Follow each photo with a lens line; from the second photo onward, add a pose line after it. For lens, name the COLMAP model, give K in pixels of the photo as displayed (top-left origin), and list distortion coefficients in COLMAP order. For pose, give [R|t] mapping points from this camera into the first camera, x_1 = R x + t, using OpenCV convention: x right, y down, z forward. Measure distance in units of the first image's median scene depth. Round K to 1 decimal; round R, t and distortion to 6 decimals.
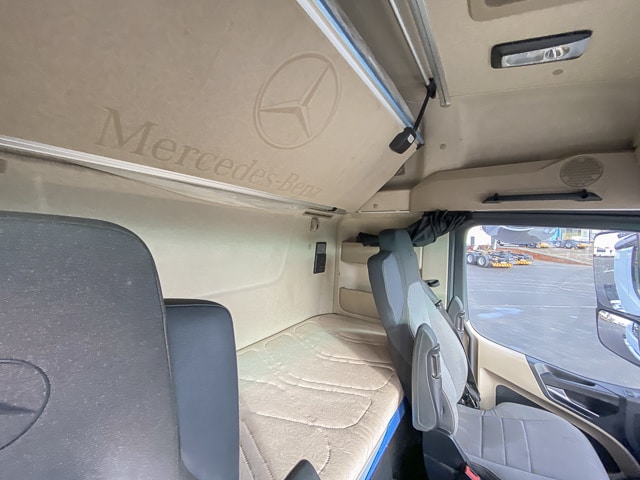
lens RADIAL K [[257.4, 0, 320.0], [0, 257.4, 240.0], [0, 0, 1]] dist [-0.000132, -0.000453]
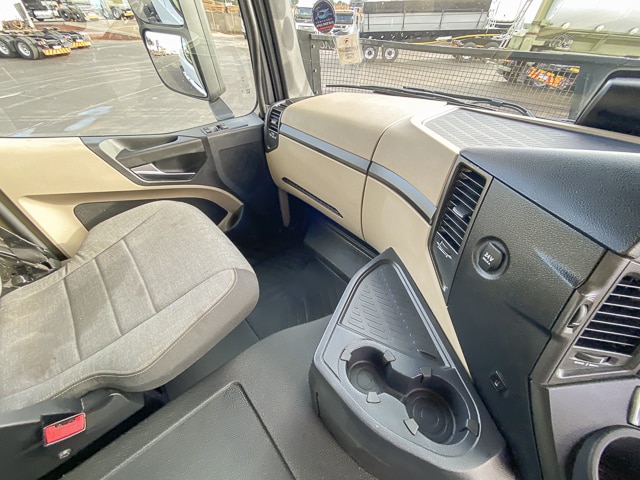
lens RADIAL K [[257.4, 0, 320.0], [0, 257.4, 240.0], [0, 0, 1]] dist [-0.000132, -0.000453]
pose [[0.262560, -0.665332, 0.698853, 0.450544], [0.034244, 0.730233, 0.682340, 0.280225], [-0.964308, -0.155223, 0.214514, 0.387059]]
